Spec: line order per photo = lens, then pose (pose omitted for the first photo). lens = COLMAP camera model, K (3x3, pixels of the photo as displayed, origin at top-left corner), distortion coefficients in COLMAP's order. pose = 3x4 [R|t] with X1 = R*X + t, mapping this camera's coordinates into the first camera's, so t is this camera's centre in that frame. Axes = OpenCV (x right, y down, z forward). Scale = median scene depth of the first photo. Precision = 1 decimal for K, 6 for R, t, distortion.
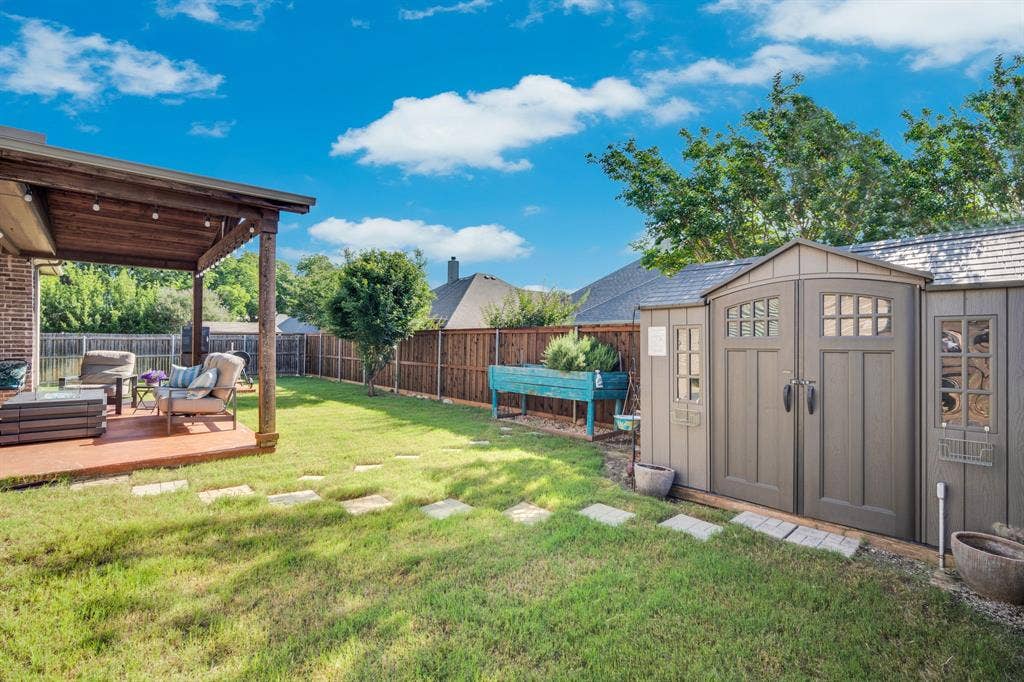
lens RADIAL K [[450.1, 0, 509.5], [0, 450.1, 339.0], [0, 0, 1]] dist [0.000563, -0.000099]
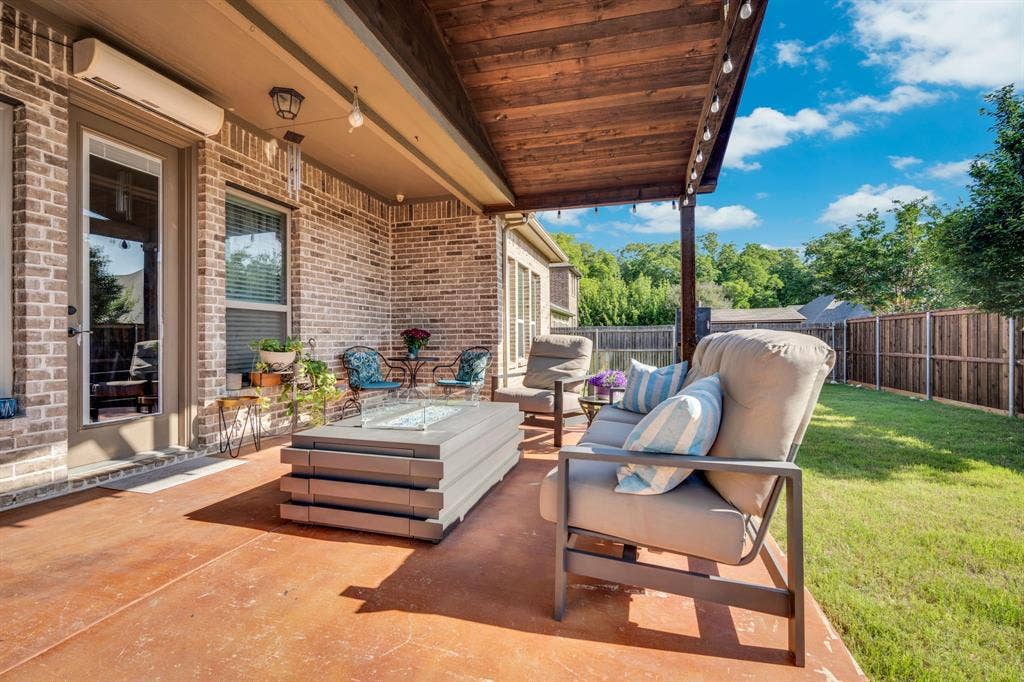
lens RADIAL K [[450.1, 0, 511.2], [0, 450.1, 340.5], [0, 0, 1]] dist [0.000563, -0.000099]
pose [[0.529123, -0.008705, -0.848500, -0.402716], [0.013987, 0.999901, -0.001537, 0.034577], [0.848430, -0.011055, 0.529193, 0.621788]]
